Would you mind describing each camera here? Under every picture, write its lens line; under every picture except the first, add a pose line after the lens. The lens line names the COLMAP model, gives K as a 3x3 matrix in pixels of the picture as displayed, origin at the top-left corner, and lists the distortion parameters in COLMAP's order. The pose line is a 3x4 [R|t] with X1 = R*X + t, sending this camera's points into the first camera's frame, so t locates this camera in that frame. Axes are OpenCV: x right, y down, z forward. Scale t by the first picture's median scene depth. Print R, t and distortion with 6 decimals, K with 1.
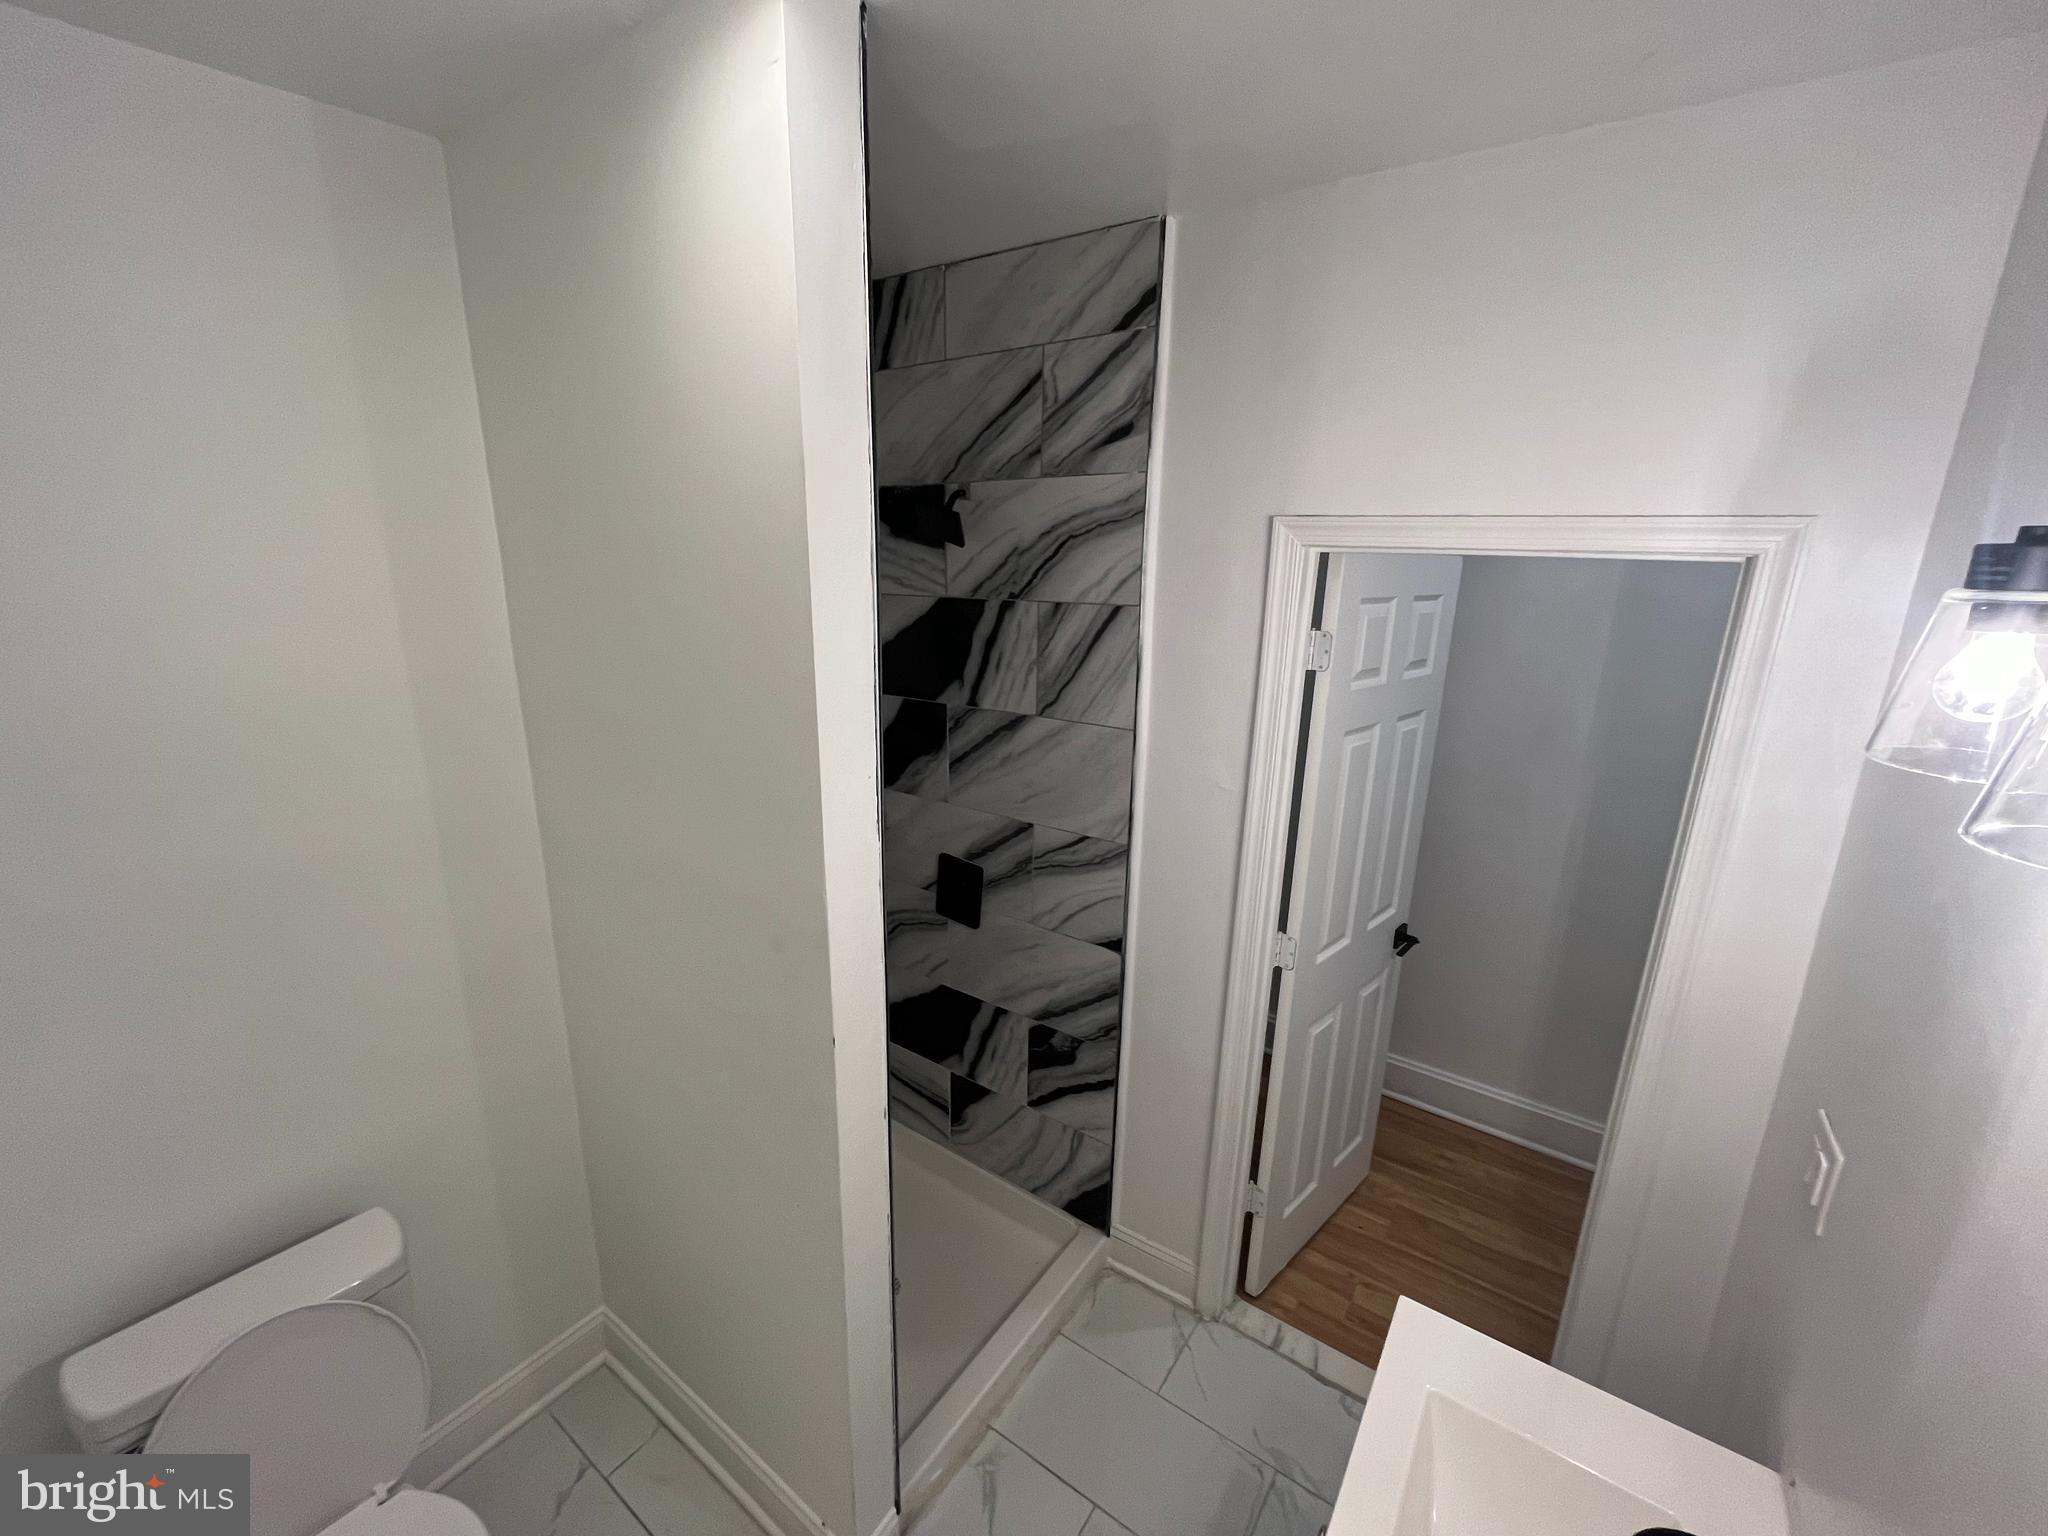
lens RADIAL K [[830.6, 0, 1024.0], [0, 830.6, 768.0], [0, 0, 1]] dist [-0.003371, -0.000394]
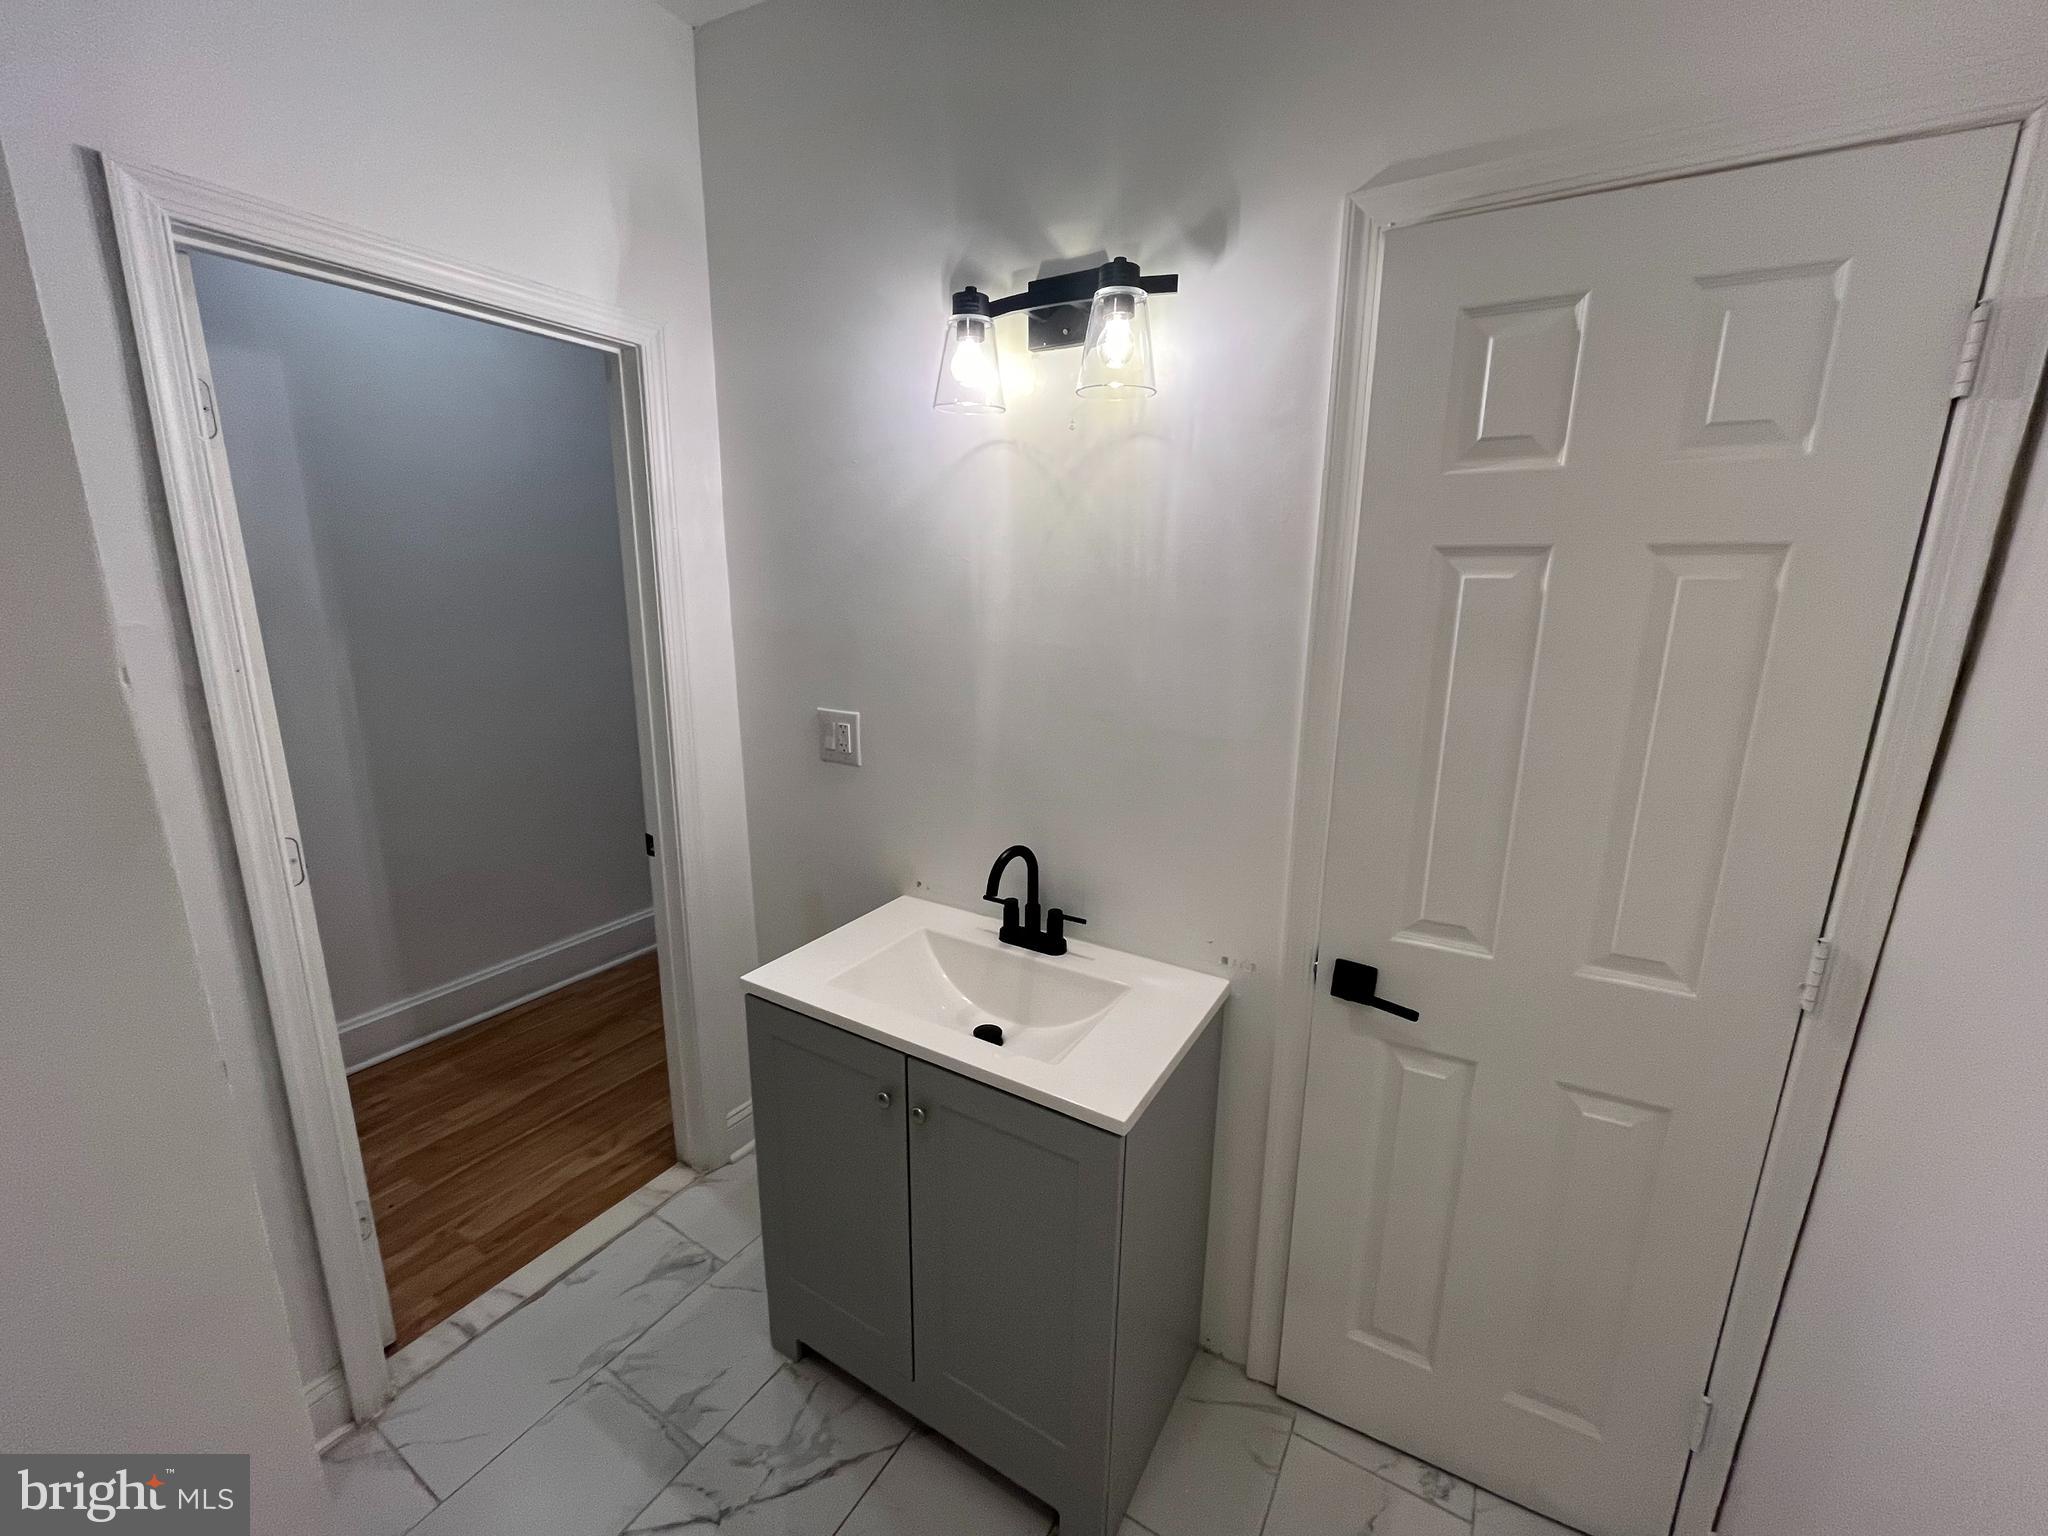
lens RADIAL K [[830.6, 0, 1024.0], [0, 830.6, 768.0], [0, 0, 1]] dist [-0.003371, -0.000394]
pose [[-0.078170, -0.243188, 0.966824, -0.365800], [0.242096, 0.936132, 0.255042, 0.113064], [-0.967098, 0.254001, -0.014302, 0.354240]]
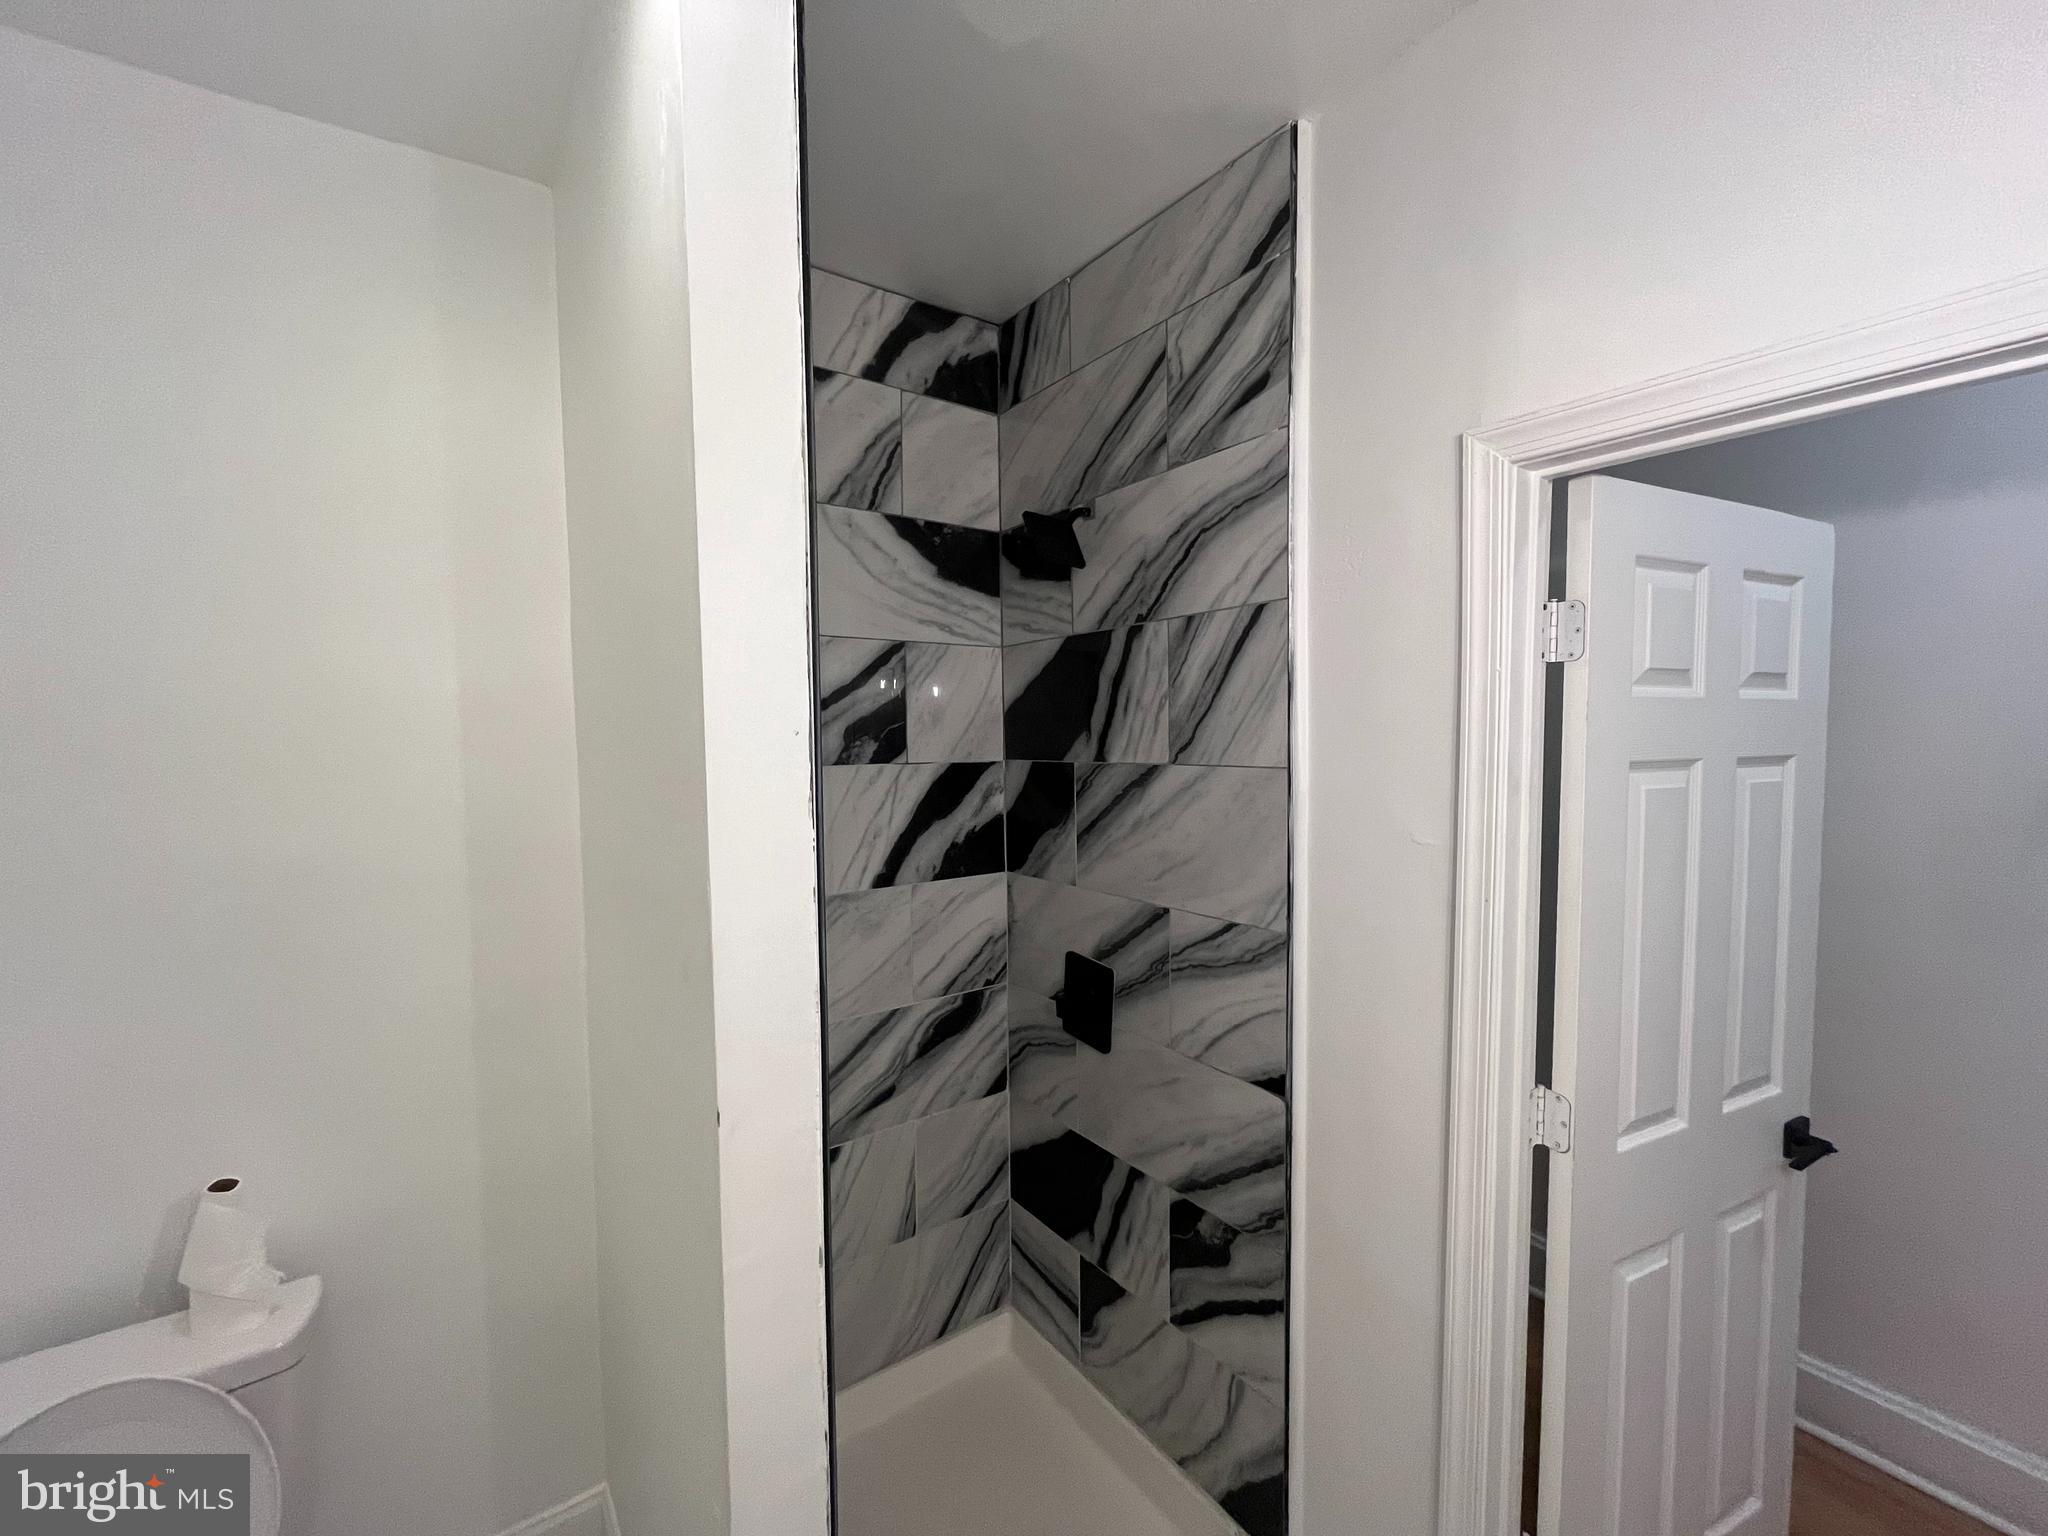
lens RADIAL K [[830.6, 0, 1024.0], [0, 830.6, 768.0], [0, 0, 1]] dist [-0.003371, -0.000394]
pose [[0.945423, -0.014845, -0.325508, 0.137244], [-0.052108, 0.979218, -0.196003, 0.098838], [0.321653, 0.202268, 0.925001, 0.233364]]
